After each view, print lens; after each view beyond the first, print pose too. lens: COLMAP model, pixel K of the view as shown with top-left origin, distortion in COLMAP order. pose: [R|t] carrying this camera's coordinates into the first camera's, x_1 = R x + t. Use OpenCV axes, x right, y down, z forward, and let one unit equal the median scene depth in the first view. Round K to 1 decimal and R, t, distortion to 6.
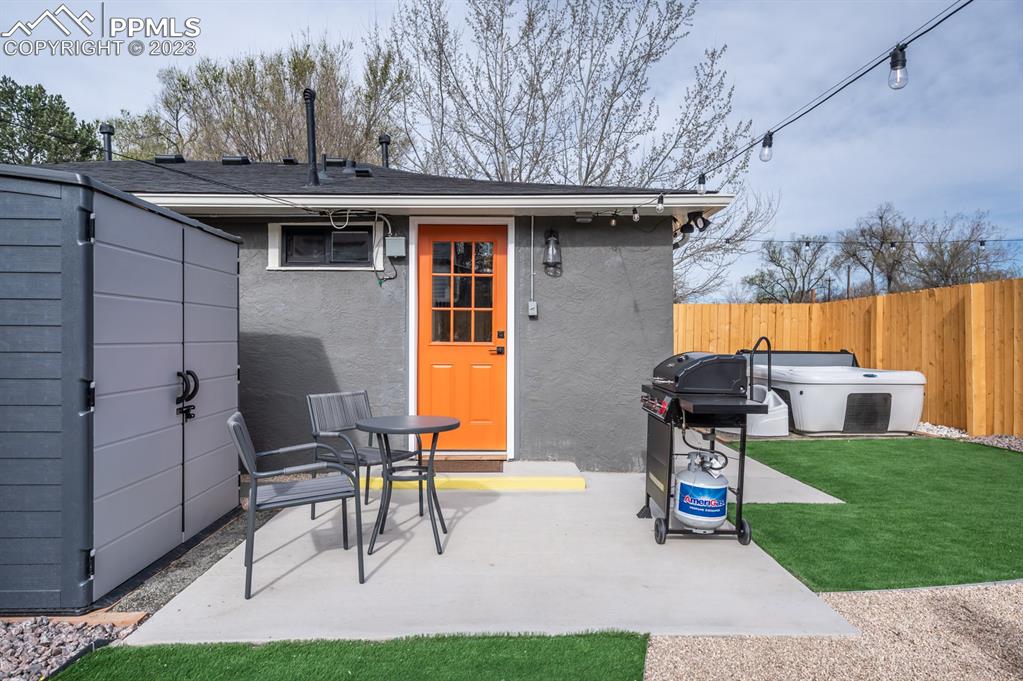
lens RADIAL K [[649.3, 0, 511.5], [0, 649.3, 340.5], [0, 0, 1]] dist [0.000877, 0.000930]
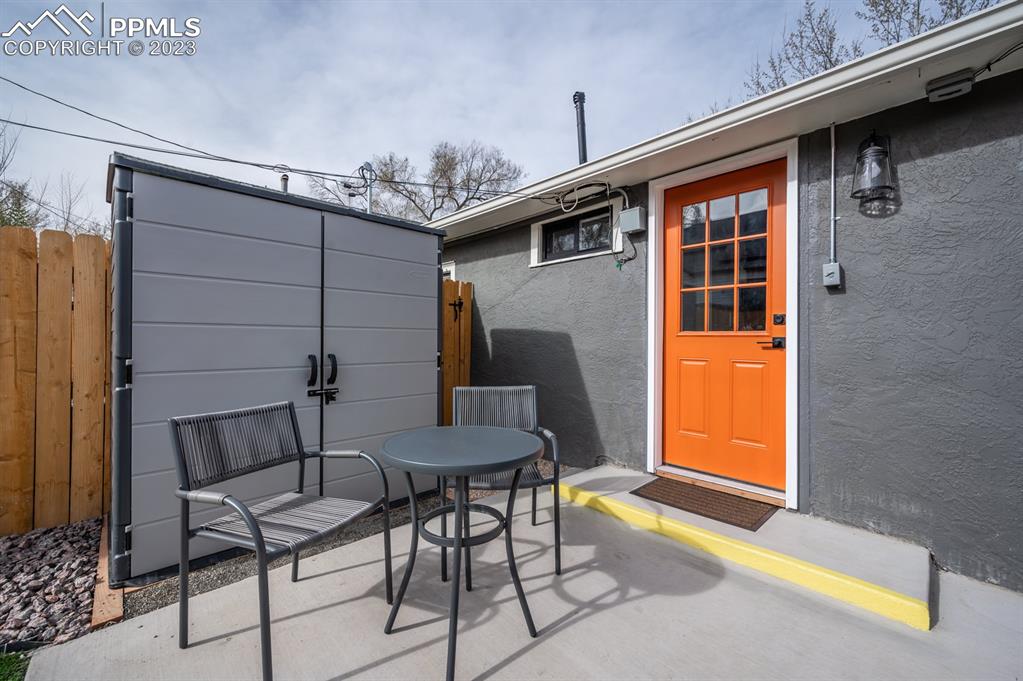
lens RADIAL K [[419.9, 0, 508.6], [0, 419.9, 339.0], [0, 0, 1]] dist [-0.000438, -0.000109]
pose [[0.674463, -0.002619, -0.738304, 0.118811], [-0.005963, 0.999942, -0.008994, 0.017309], [0.738285, 0.010469, 0.674408, 0.501863]]
